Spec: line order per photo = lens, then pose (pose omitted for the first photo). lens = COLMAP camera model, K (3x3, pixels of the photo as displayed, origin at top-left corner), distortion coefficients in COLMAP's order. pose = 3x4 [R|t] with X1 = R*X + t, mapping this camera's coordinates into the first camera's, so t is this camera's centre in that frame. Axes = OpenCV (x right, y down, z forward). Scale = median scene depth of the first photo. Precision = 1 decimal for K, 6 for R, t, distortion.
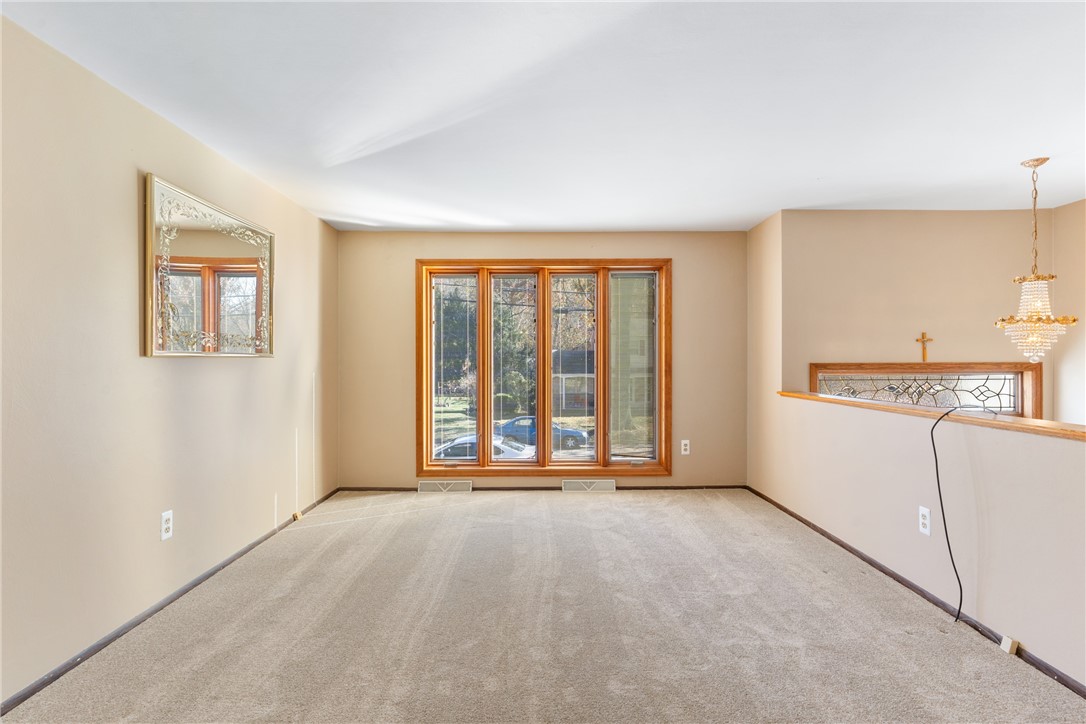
lens RADIAL K [[513.8, 0, 544.4], [0, 513.8, 362.3], [0, 0, 1]] dist [0.004832, 0.000965]
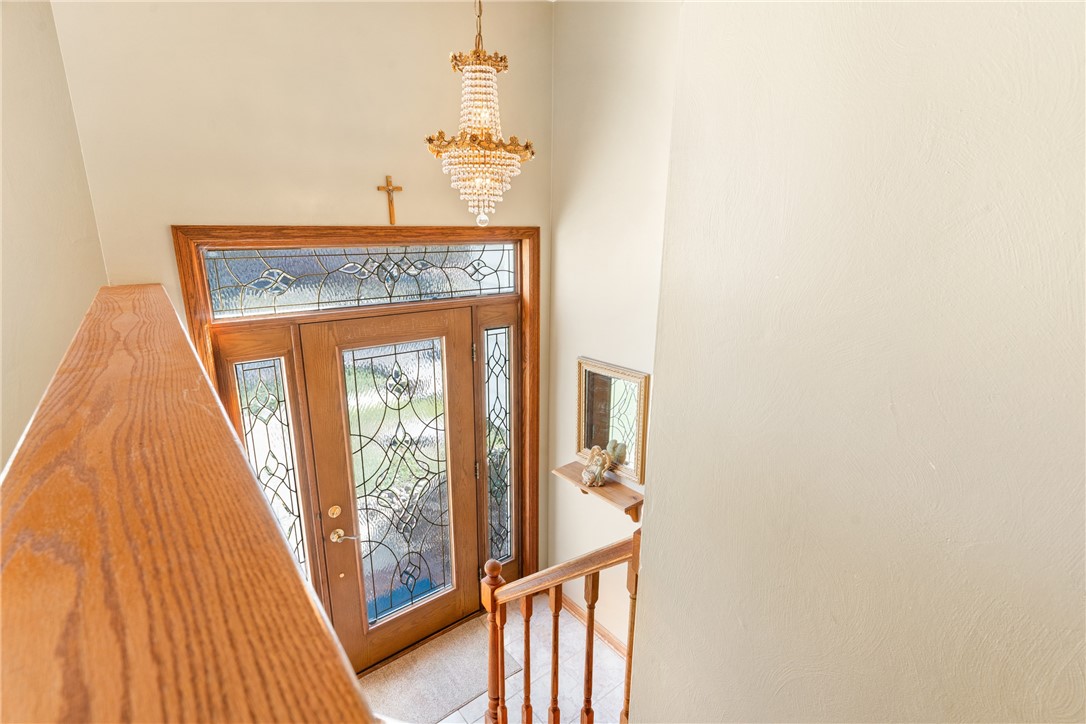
lens RADIAL K [[513.8, 0, 543.1], [0, 513.8, 361.4], [0, 0, 1]] dist [0.004832, 0.000965]
pose [[0.789030, -0.150781, 0.595565, 0.424978], [-0.004531, 0.967960, 0.251064, 0.001695], [-0.614338, -0.200796, 0.763066, 0.329212]]
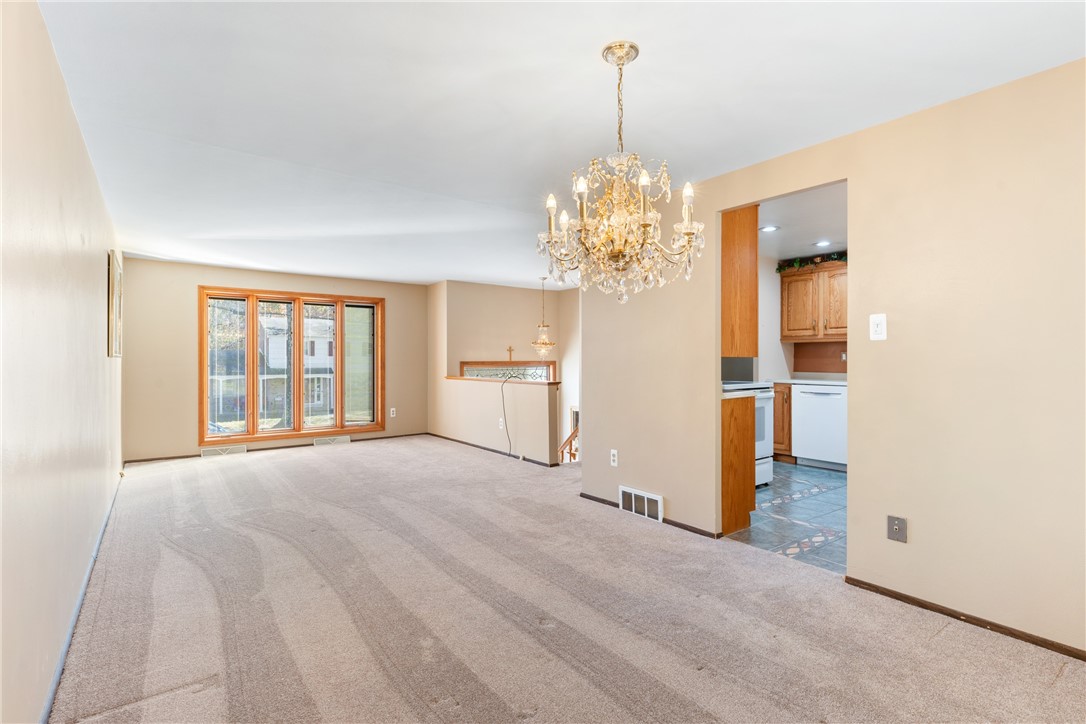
lens RADIAL K [[513.8, 0, 534.1], [0, 513.8, 363.5], [0, 0, 1]] dist [0.004832, 0.000965]
pose [[0.813892, -0.003505, 0.581005, -0.320055], [0.002889, 0.999994, 0.001985, 0.005268], [-0.581008, 0.000063, 0.813898, -0.616993]]
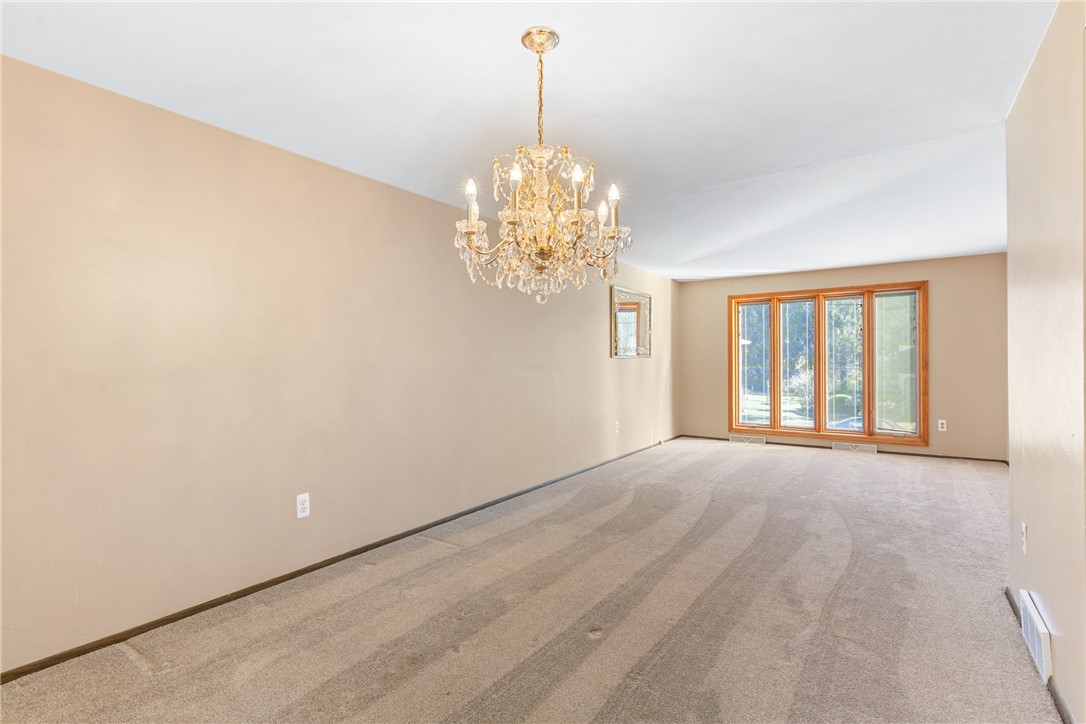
lens RADIAL K [[513.8, 0, 543.1], [0, 513.8, 361.4], [0, 0, 1]] dist [0.004832, 0.000965]
pose [[0.813045, -0.000653, -0.582200, 0.214861], [0.001503, 0.999998, 0.000977, 0.001862], [0.582199, -0.001670, 0.813045, -0.639335]]
